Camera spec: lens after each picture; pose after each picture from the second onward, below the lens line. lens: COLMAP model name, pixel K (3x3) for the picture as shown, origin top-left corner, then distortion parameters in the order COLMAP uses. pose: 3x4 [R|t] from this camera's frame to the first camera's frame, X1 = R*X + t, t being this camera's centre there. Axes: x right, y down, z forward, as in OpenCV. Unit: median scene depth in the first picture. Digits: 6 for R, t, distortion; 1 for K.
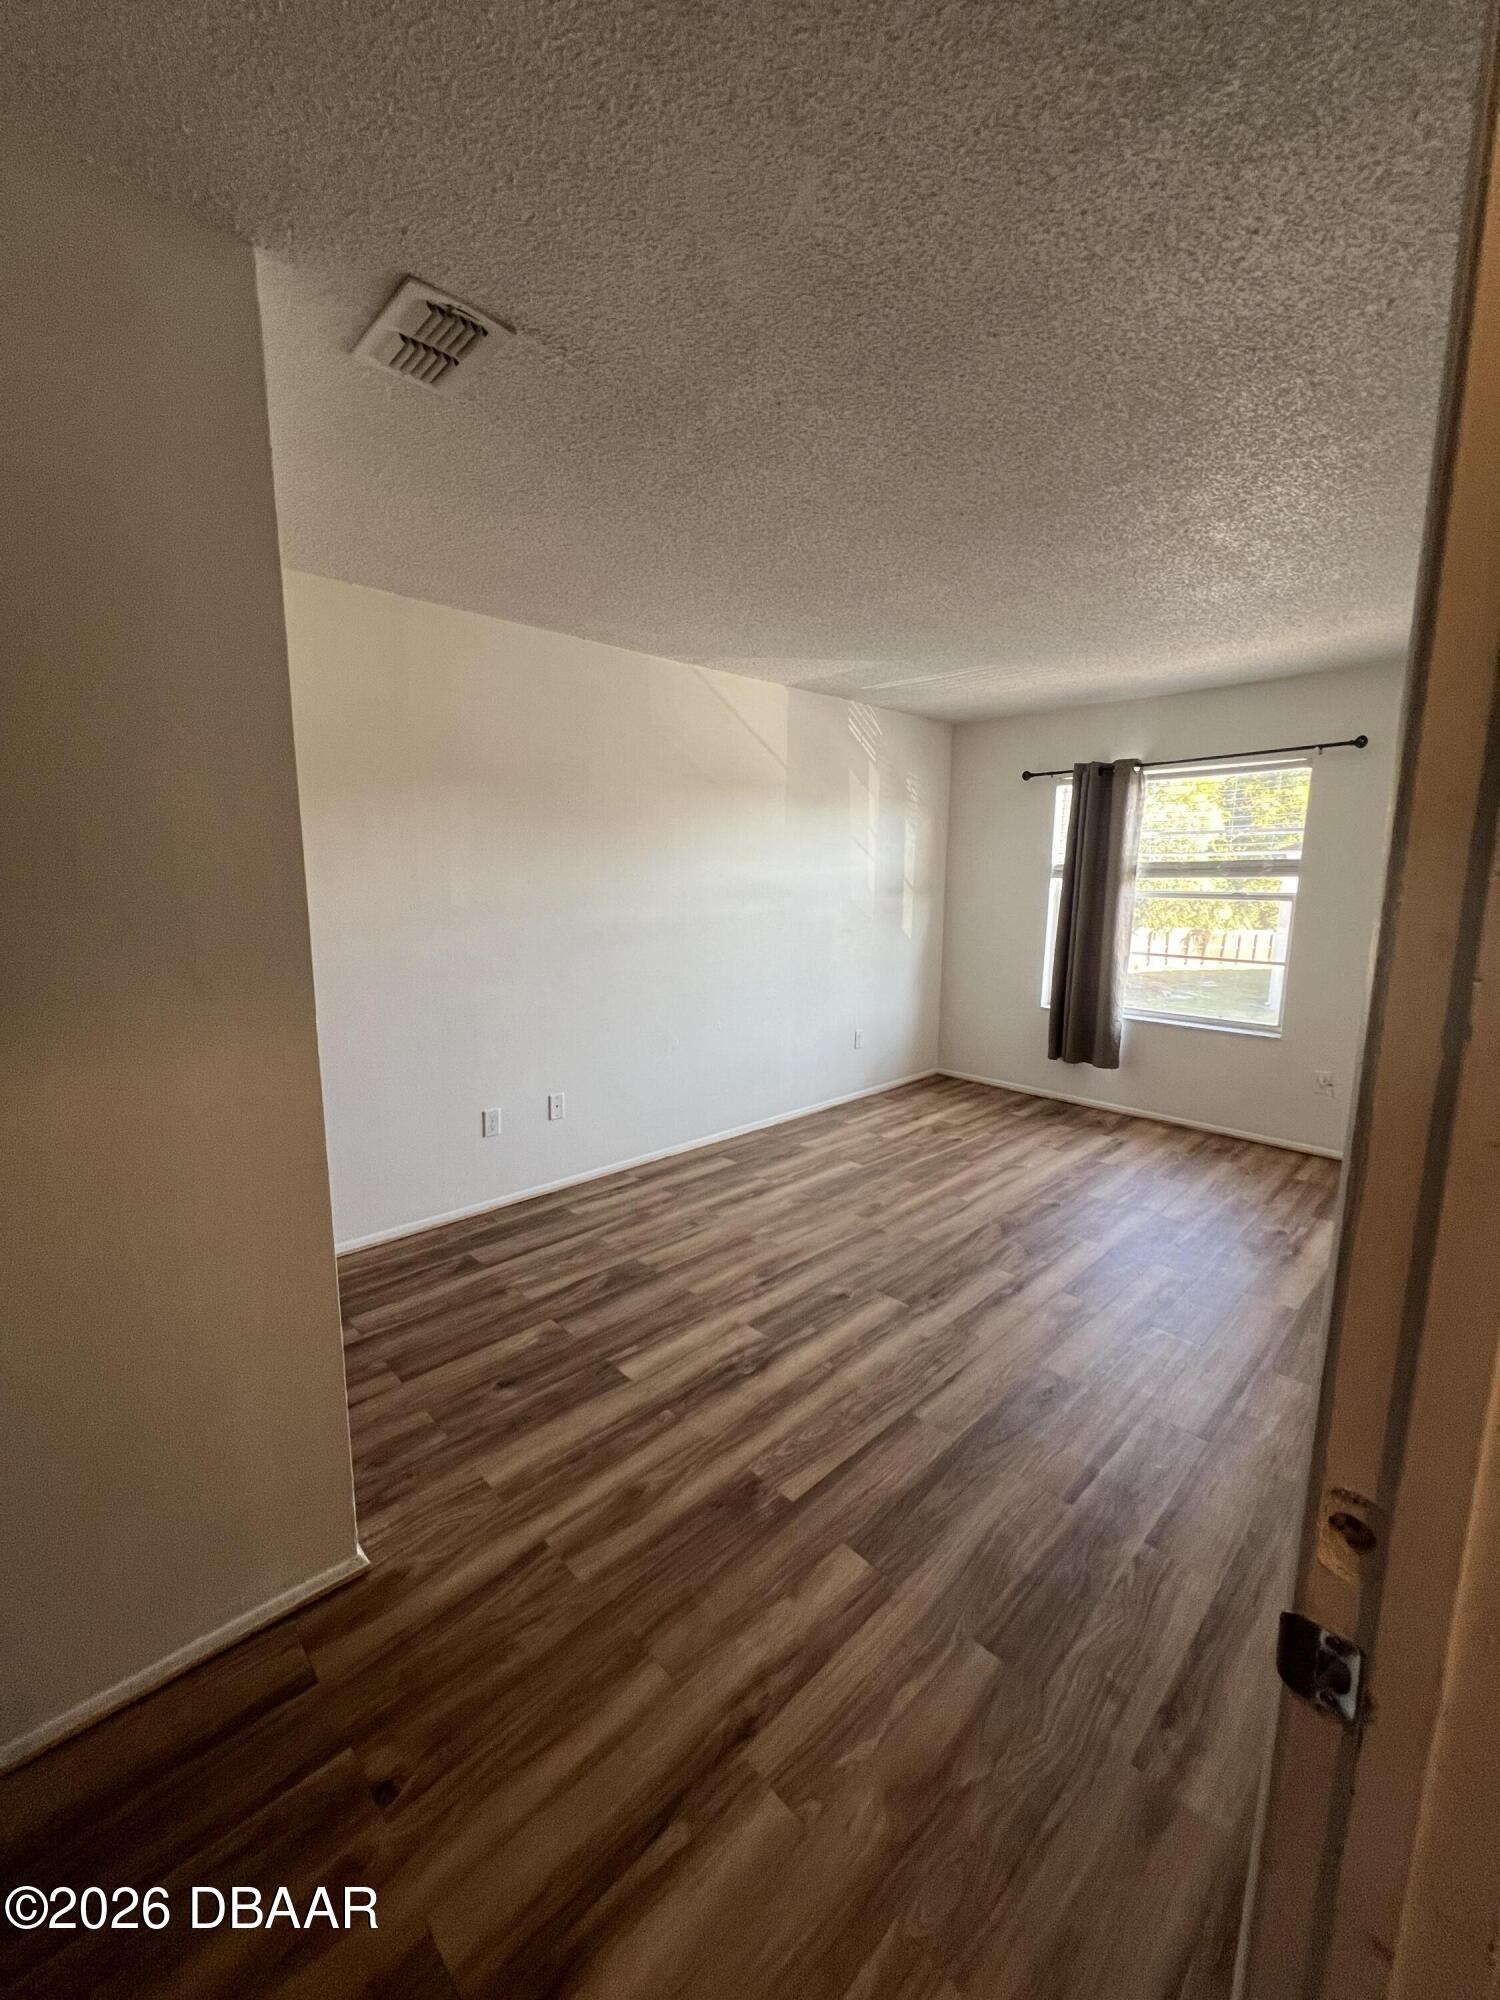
lens RADIAL K [[804.7, 0, 751.2], [0, 804.7, 1000.5], [0, 0, 1]] dist [-0.000455, -0.000147]
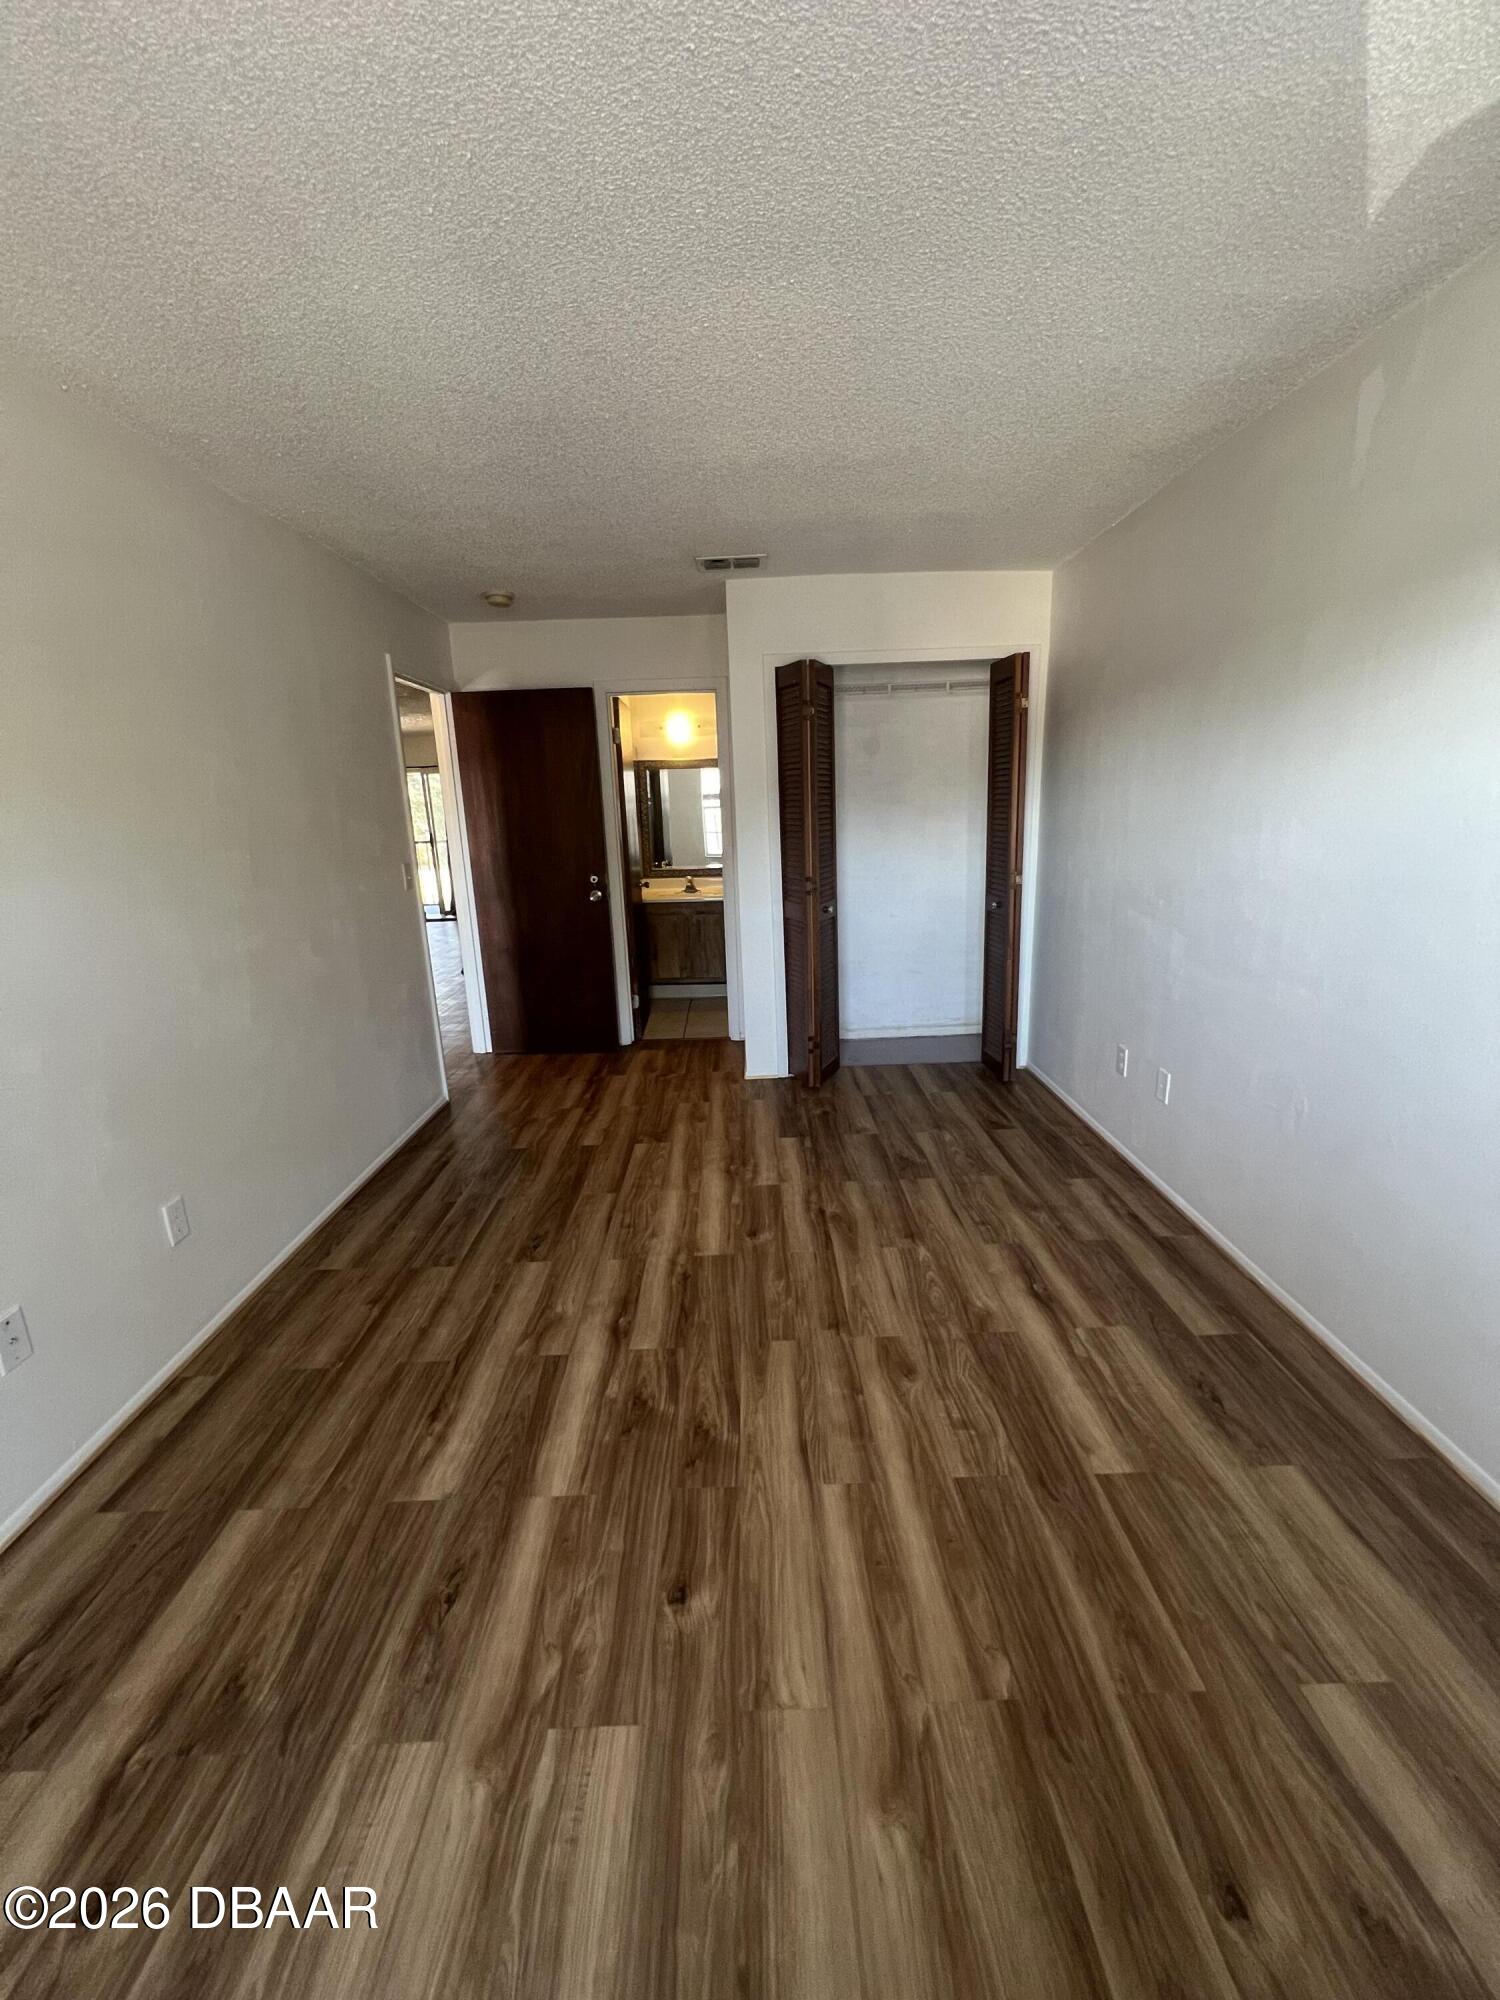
lens RADIAL K [[804.7, 0, 752.8], [0, 804.7, 996.5], [0, 0, 1]] dist [-0.000455, -0.000147]
pose [[-0.688452, 0.184677, -0.701376, 0.692088], [-0.088387, 0.938468, 0.333863, -0.216296], [0.719876, 0.291841, -0.629767, 1.415042]]
